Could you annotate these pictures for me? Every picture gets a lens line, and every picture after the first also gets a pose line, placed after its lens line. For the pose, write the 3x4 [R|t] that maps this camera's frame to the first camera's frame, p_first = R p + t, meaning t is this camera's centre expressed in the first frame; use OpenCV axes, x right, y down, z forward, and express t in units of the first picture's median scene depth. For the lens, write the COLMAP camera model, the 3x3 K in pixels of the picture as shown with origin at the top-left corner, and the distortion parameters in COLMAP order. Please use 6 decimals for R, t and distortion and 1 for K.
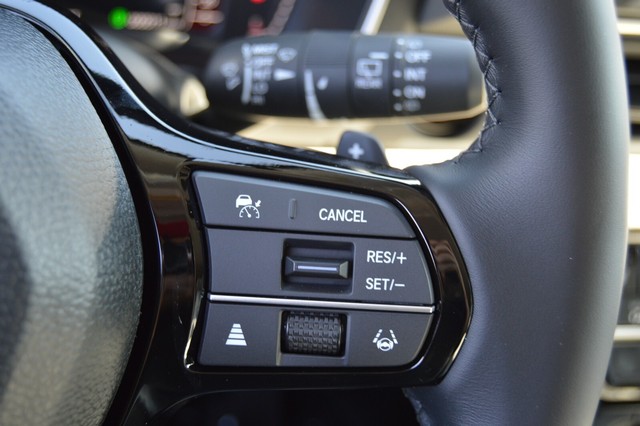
lens RADIAL K [[839.3, 0, 320.0], [0, 839.3, 213.0], [0, 0, 1]] dist [-0.007281, -0.007339]
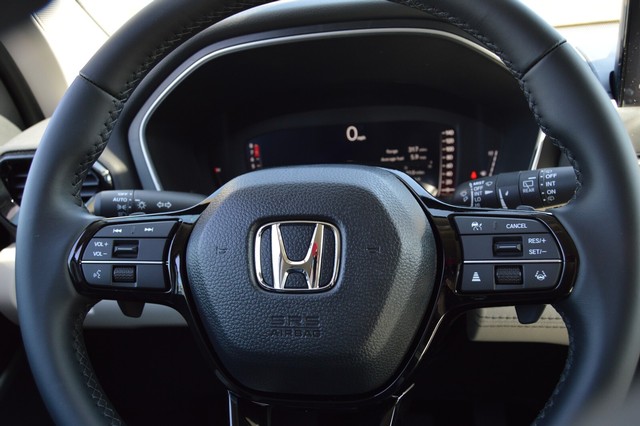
lens RADIAL K [[545.9, 0, 320.0], [0, 545.9, 213.0], [0, 0, 1]] dist [0.002601, 0.002180]
pose [[0.937031, -0.095412, -0.335962, 0.028535], [0.006239, 0.966379, -0.257046, 0.371913], [0.349192, 0.238764, 0.906122, -0.666000]]
